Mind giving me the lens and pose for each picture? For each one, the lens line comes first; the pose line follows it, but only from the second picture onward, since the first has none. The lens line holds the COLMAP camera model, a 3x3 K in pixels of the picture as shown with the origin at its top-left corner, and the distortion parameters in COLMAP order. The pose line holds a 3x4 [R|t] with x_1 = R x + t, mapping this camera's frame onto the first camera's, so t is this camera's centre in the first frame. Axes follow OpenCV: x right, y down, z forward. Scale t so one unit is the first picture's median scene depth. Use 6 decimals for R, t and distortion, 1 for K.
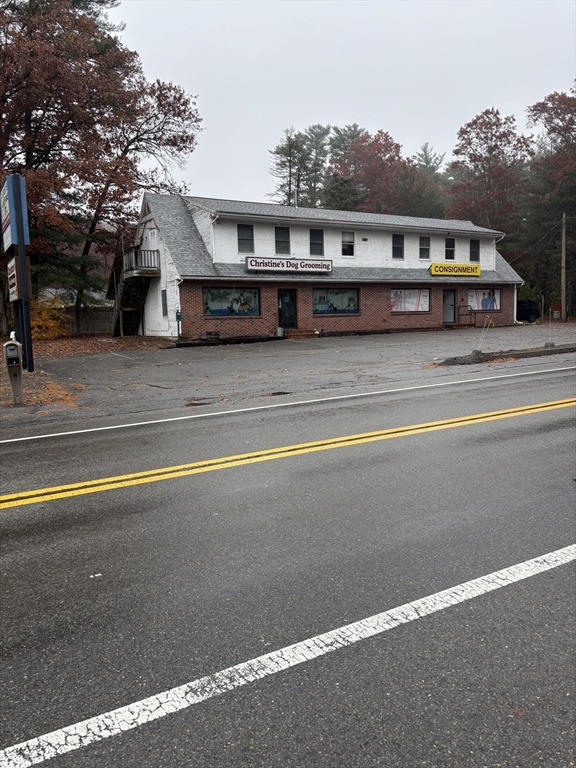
lens RADIAL K [[579.1, 0, 283.3], [0, 579.1, 391.9], [0, 0, 1]] dist [0.030491, -0.026407]
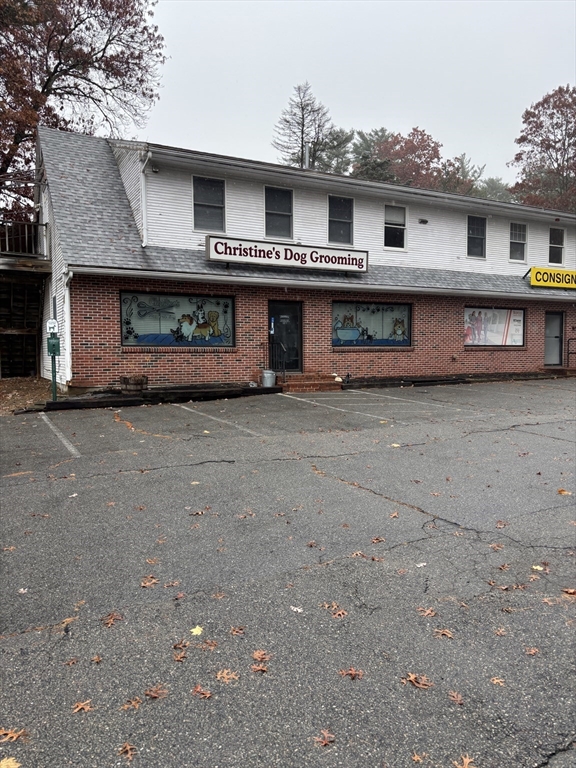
lens RADIAL K [[579.1, 0, 282.2], [0, 579.1, 386.5], [0, 0, 1]] dist [0.030491, -0.026407]
pose [[0.999327, 0.023440, -0.028216, 0.020031], [-0.025075, 0.997939, -0.059059, -0.060761], [0.026774, 0.059727, 0.997856, 0.438070]]
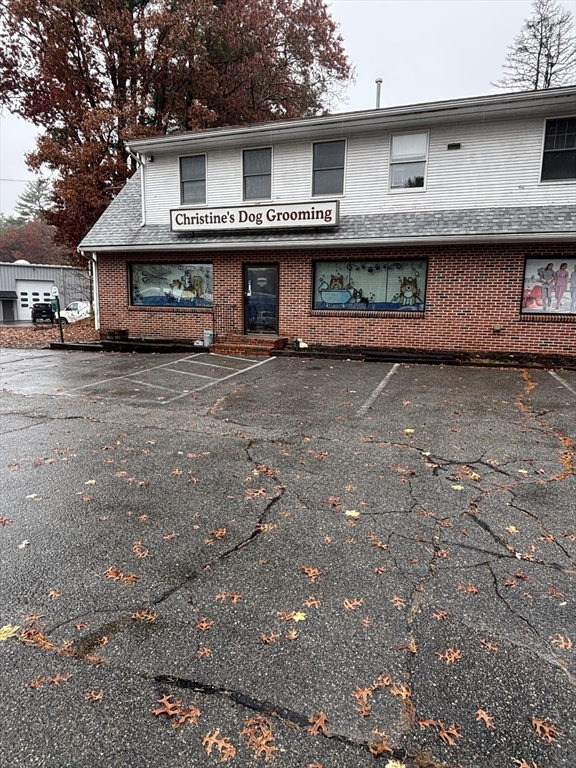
lens RADIAL K [[458.6, 0, 288.0], [0, 458.6, 377.3], [0, 0, 1]] dist [0.013915, -0.013482]
pose [[0.652544, 0.157101, -0.741286, 0.356804], [-0.124645, 0.987200, 0.099495, -0.111738], [0.747429, 0.027473, 0.663774, 0.702698]]
